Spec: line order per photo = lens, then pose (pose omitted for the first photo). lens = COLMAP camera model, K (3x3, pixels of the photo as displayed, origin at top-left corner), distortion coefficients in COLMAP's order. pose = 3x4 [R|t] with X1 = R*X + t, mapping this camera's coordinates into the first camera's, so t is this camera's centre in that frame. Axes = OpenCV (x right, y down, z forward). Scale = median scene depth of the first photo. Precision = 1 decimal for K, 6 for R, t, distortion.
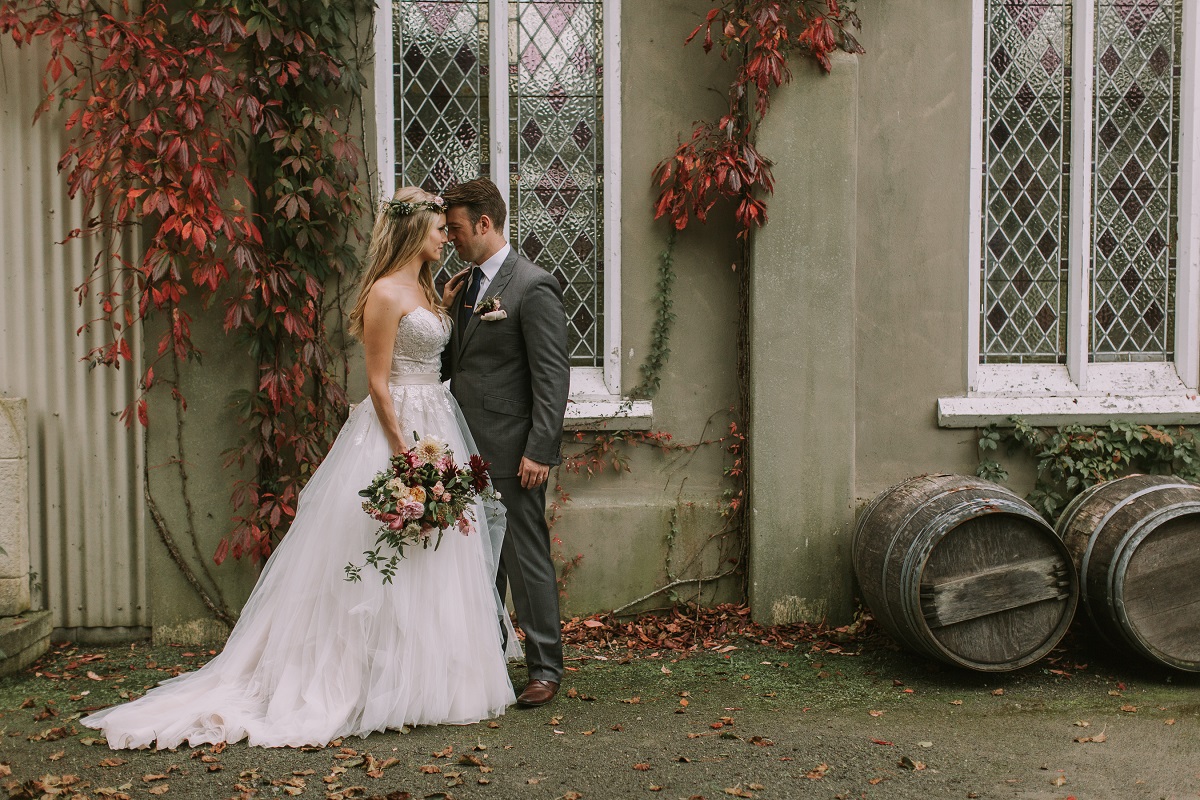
lens RADIAL K [[1735.5, 0, 599.9], [0, 1735.5, 392.3], [0, 0, 1]] dist [0.037315, -0.071668]
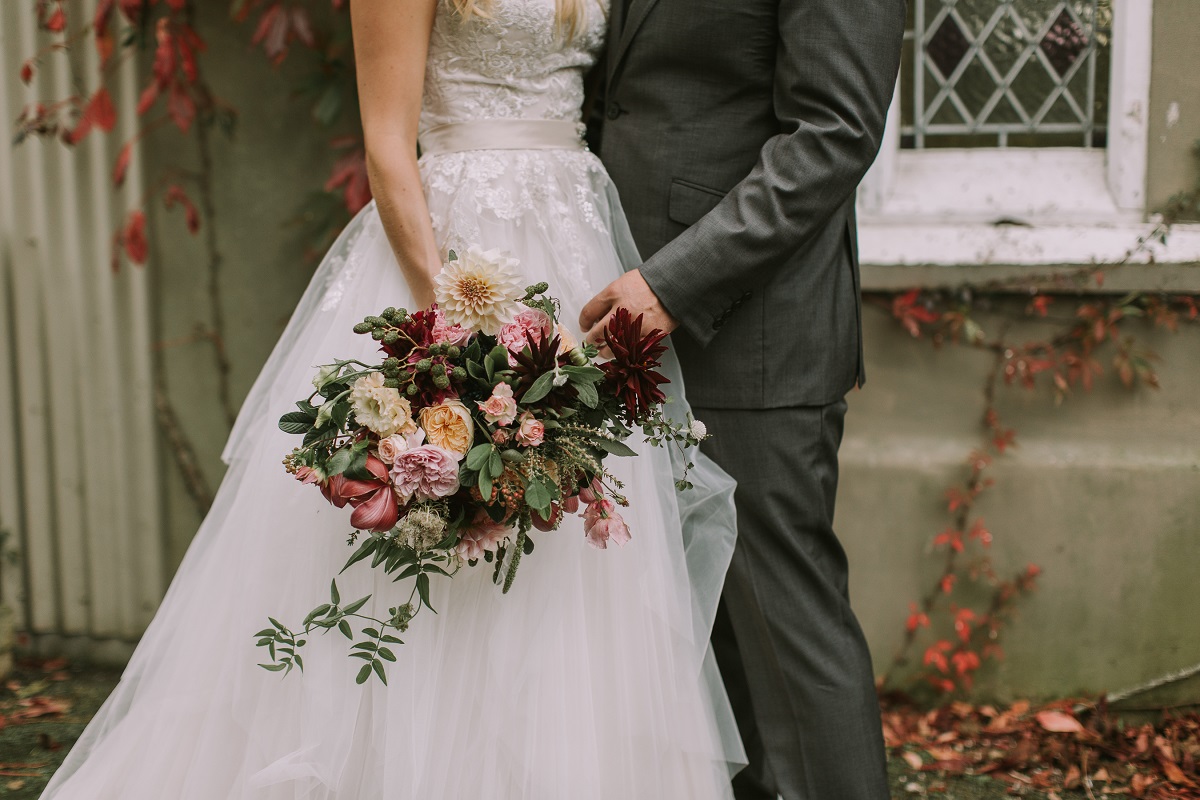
lens RADIAL K [[1735.5, 0, 599.9], [0, 1735.5, 392.3], [0, 0, 1]] dist [0.037315, -0.071668]
pose [[0.933827, 0.039613, -0.355524, 0.043143], [-0.014614, 0.997245, 0.072727, 0.017436], [0.357426, -0.062719, 0.931833, 0.555997]]
